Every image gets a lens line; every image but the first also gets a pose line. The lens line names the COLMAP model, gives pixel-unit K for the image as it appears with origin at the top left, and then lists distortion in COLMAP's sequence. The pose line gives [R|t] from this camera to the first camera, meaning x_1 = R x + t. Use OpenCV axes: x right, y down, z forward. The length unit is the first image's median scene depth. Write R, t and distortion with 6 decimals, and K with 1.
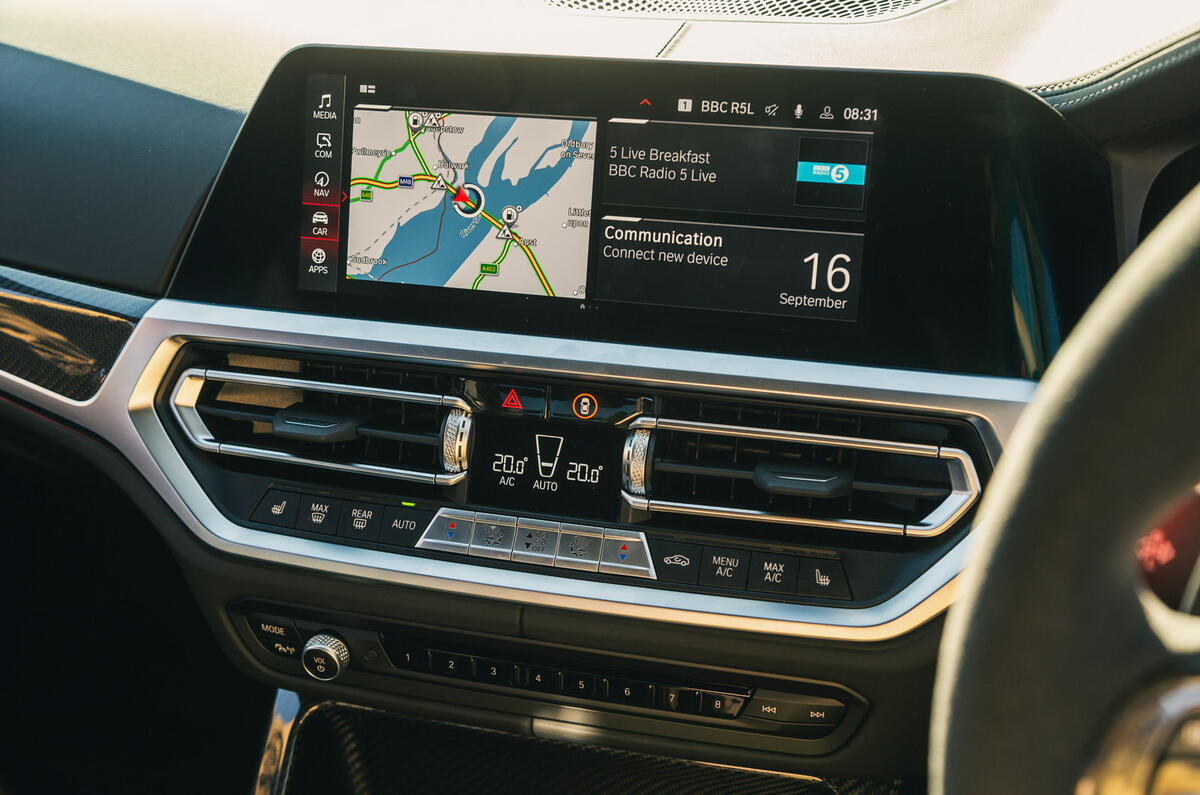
lens RADIAL K [[1534.6, 0, 600.4], [0, 1534.6, 399.3], [0, 0, 1]] dist [-0.016056, 0.000000]
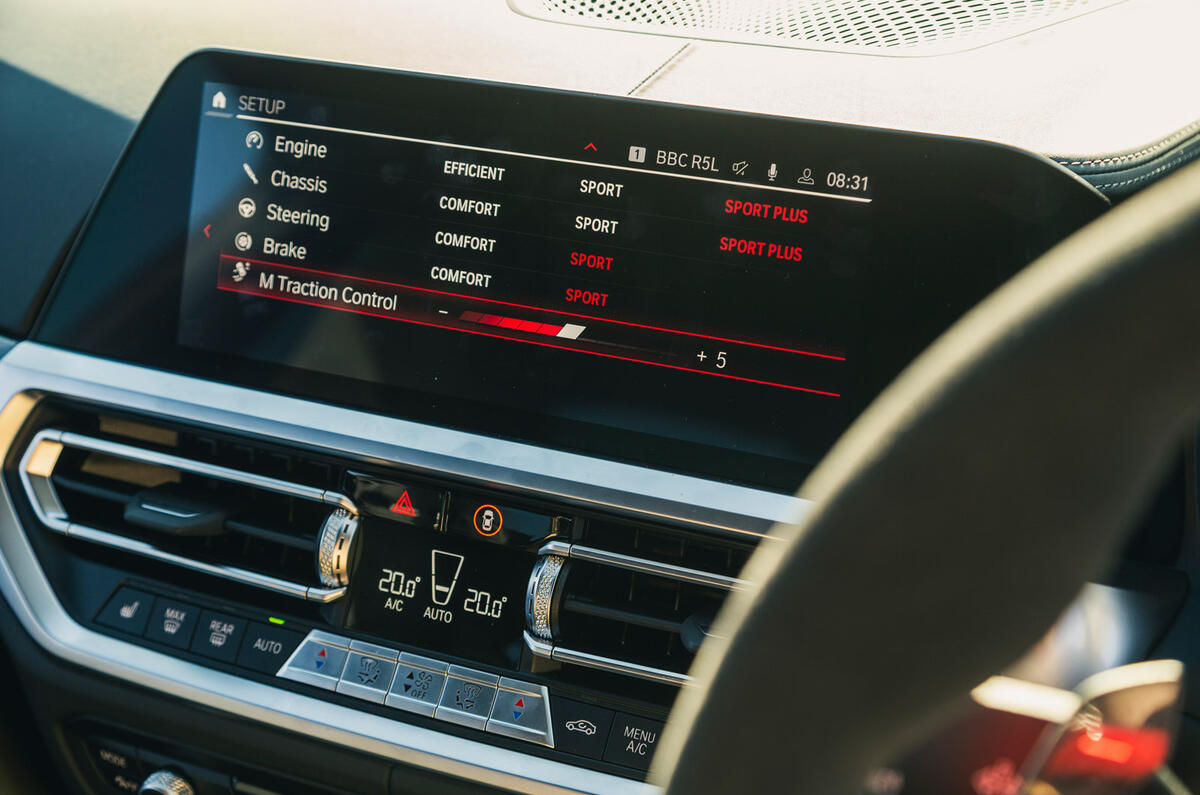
lens RADIAL K [[2088.2, 0, 599.9], [0, 2088.2, 396.3], [0, 0, 1]] dist [0.004599, 0.000000]
pose [[0.984598, 0.080775, -0.155055, 0.206123], [-0.086016, 0.995917, -0.027385, -0.034504], [0.152210, 0.040300, 0.987526, -0.062756]]
